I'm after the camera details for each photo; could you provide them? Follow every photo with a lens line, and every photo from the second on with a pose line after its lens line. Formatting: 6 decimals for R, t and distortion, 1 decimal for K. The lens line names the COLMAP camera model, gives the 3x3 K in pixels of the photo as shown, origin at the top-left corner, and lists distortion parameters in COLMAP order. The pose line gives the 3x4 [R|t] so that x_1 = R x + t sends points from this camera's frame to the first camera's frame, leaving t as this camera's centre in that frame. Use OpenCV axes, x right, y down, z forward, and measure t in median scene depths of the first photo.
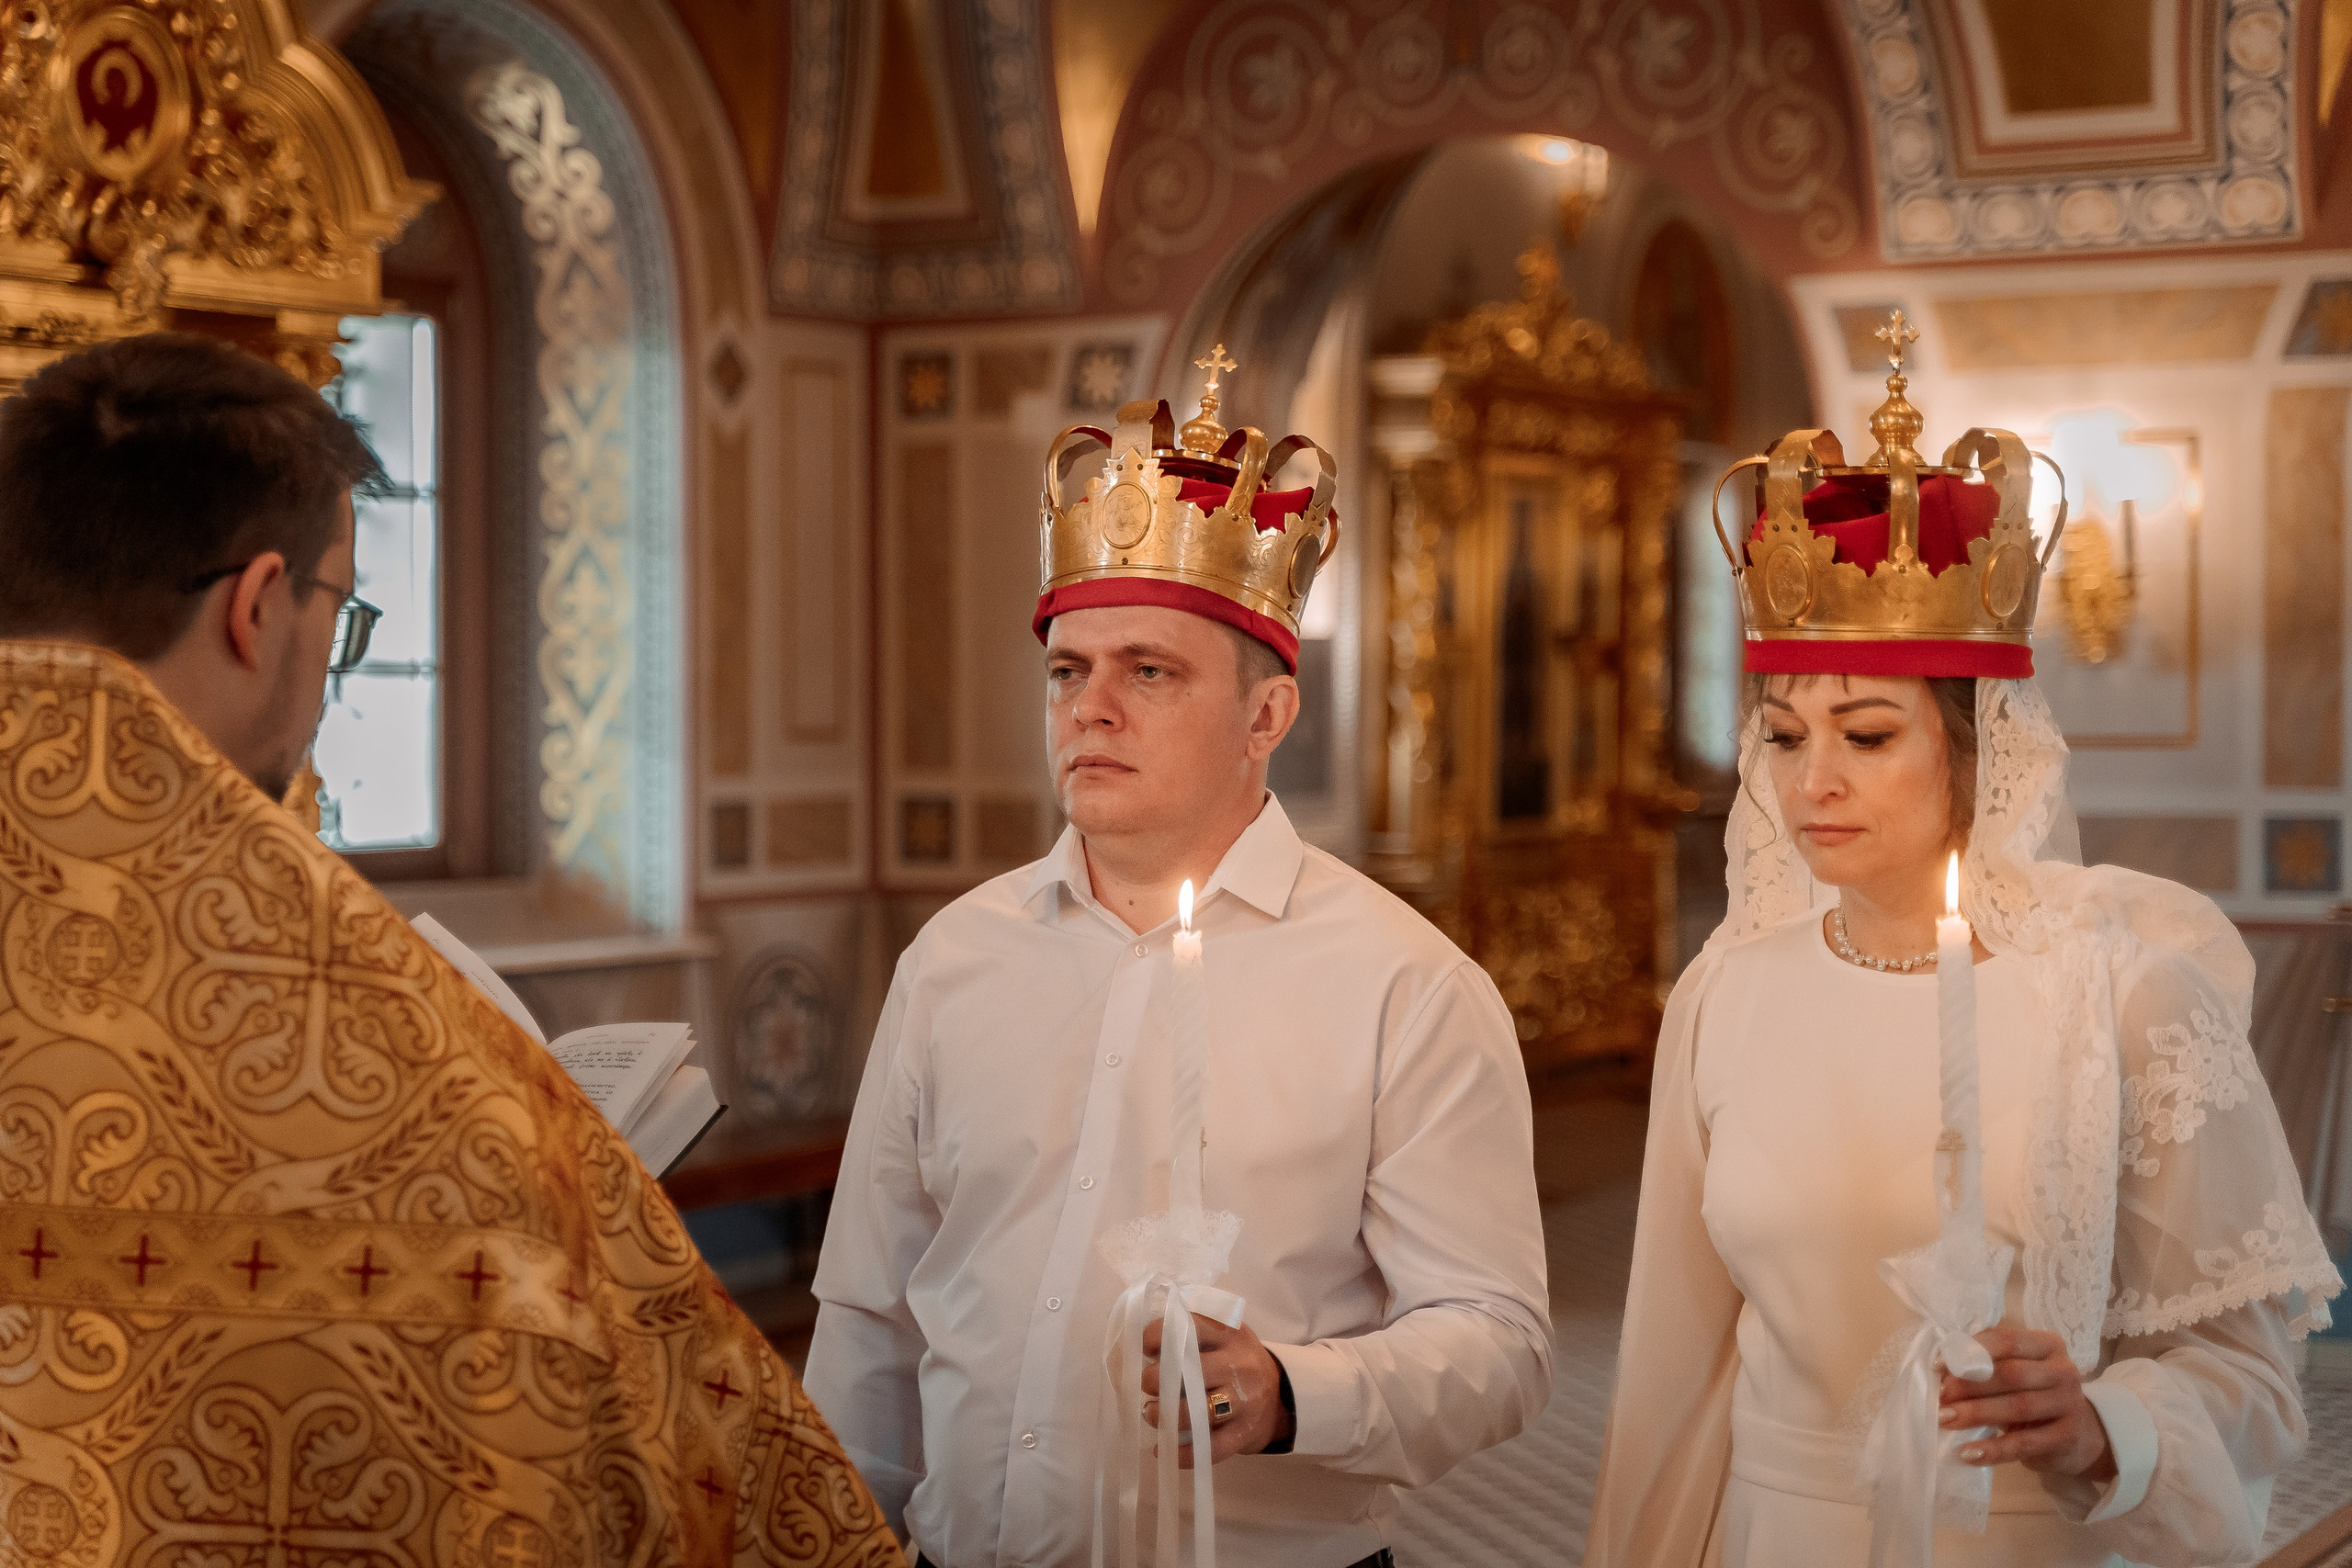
lens RADIAL K [[4359.7, 0, 1176.0], [0, 4359.7, 784.0], [0, 0, 1]] dist [0.357885, -2.138888]
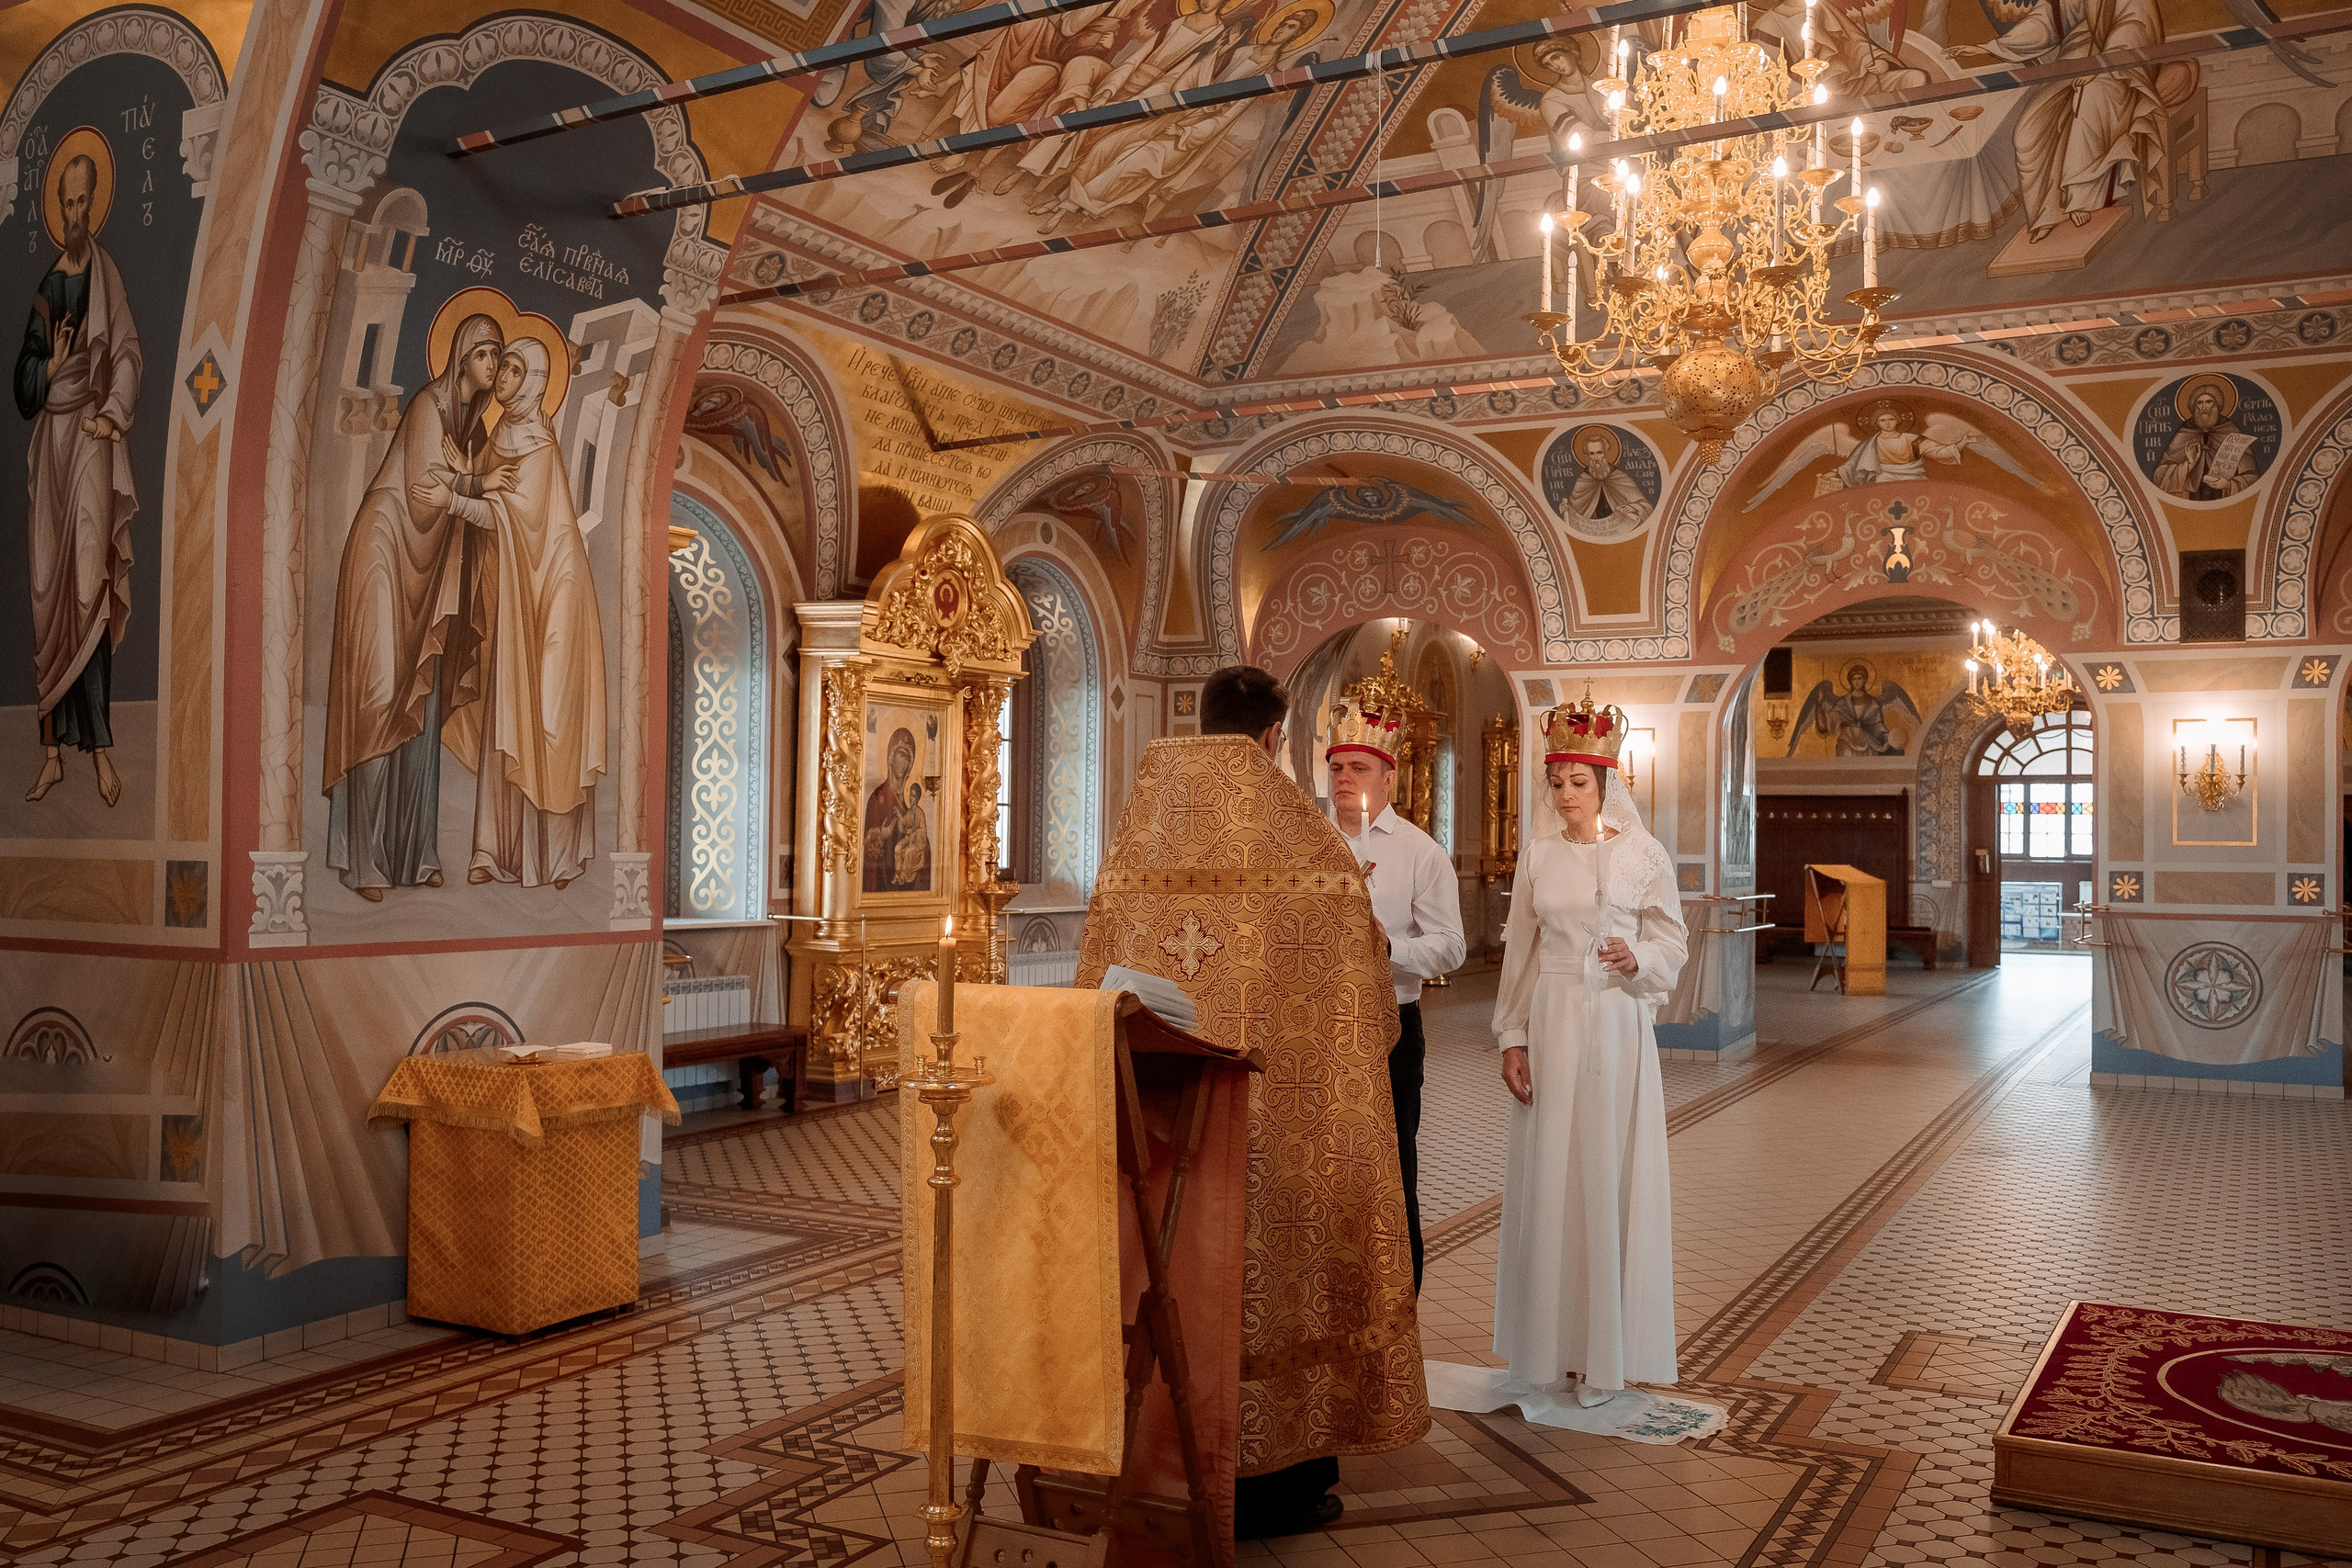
lens RADIAL K [[2006.2, 0, 1176.0], [0, 2006.2, 784.0], [0, 0, 1]] dist [0.000467, -0.006306]
pose [[0.999824, 0.017818, -0.005830, -0.063190], [-0.018115, 0.998284, -0.055687, 0.031178], [0.004828, 0.055783, 0.998431, -0.262339]]
